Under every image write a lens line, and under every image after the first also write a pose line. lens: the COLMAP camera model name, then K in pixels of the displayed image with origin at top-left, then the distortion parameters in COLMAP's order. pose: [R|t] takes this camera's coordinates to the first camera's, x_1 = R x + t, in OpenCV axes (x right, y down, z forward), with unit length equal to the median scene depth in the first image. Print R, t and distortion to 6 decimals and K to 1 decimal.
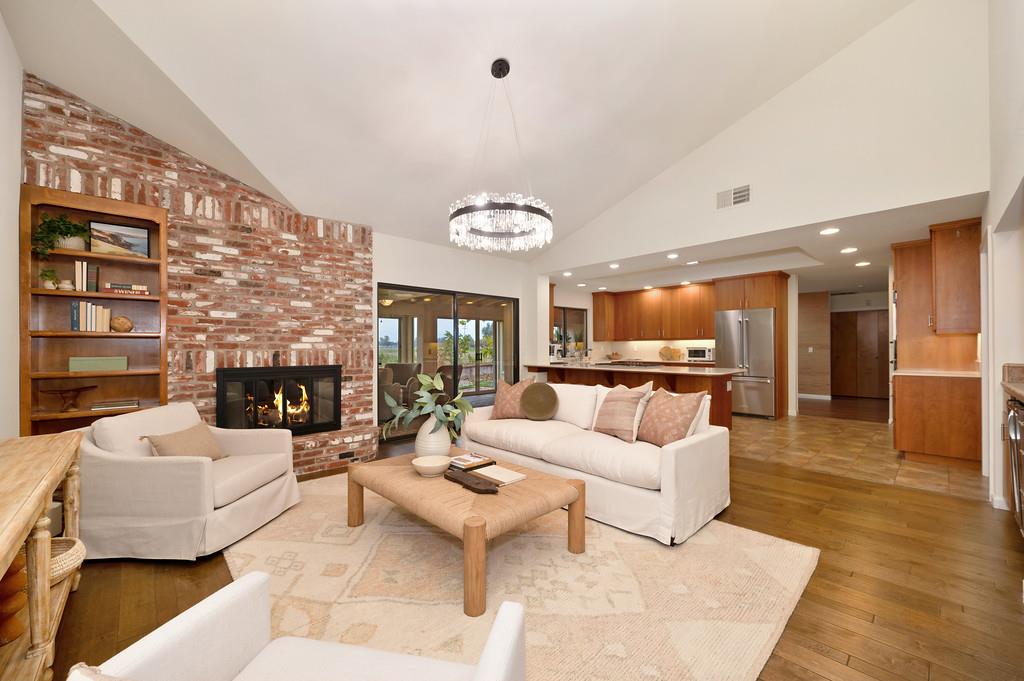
lens RADIAL K [[405.1, 0, 515.9], [0, 405.1, 344.4], [0, 0, 1]] dist [-0.001629, 0.000299]
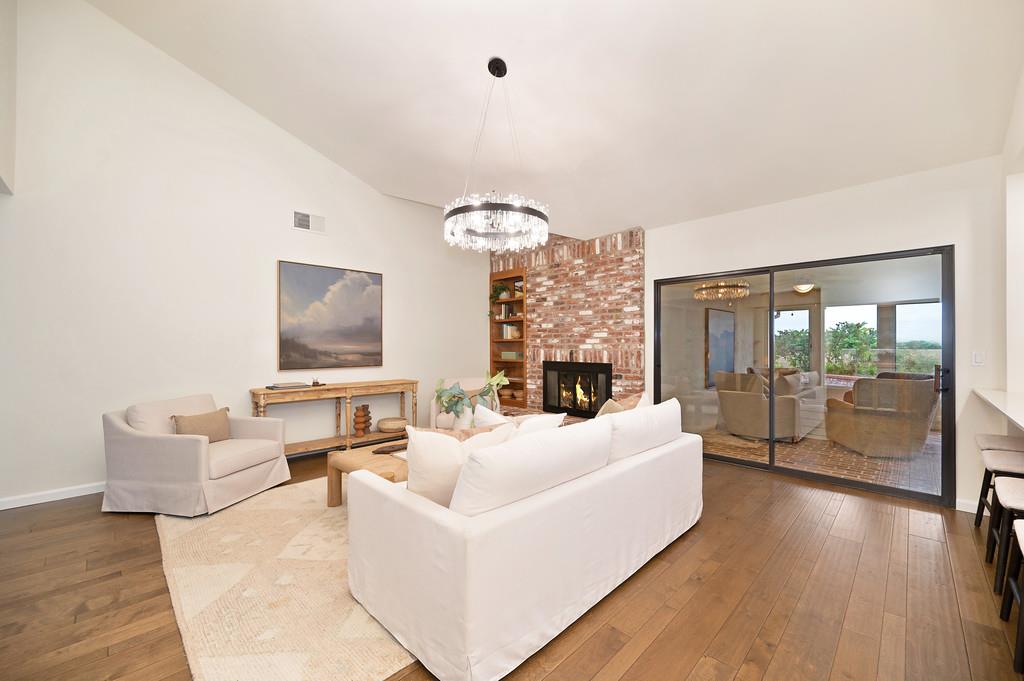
lens RADIAL K [[405.1, 0, 515.5], [0, 405.1, 341.4], [0, 0, 1]] dist [-0.001629, 0.000299]
pose [[0.028185, -0.009663, -0.999556, 0.698547], [0.004639, 0.999944, -0.009536, -0.000969], [0.999592, -0.004368, 0.028228, 0.743298]]
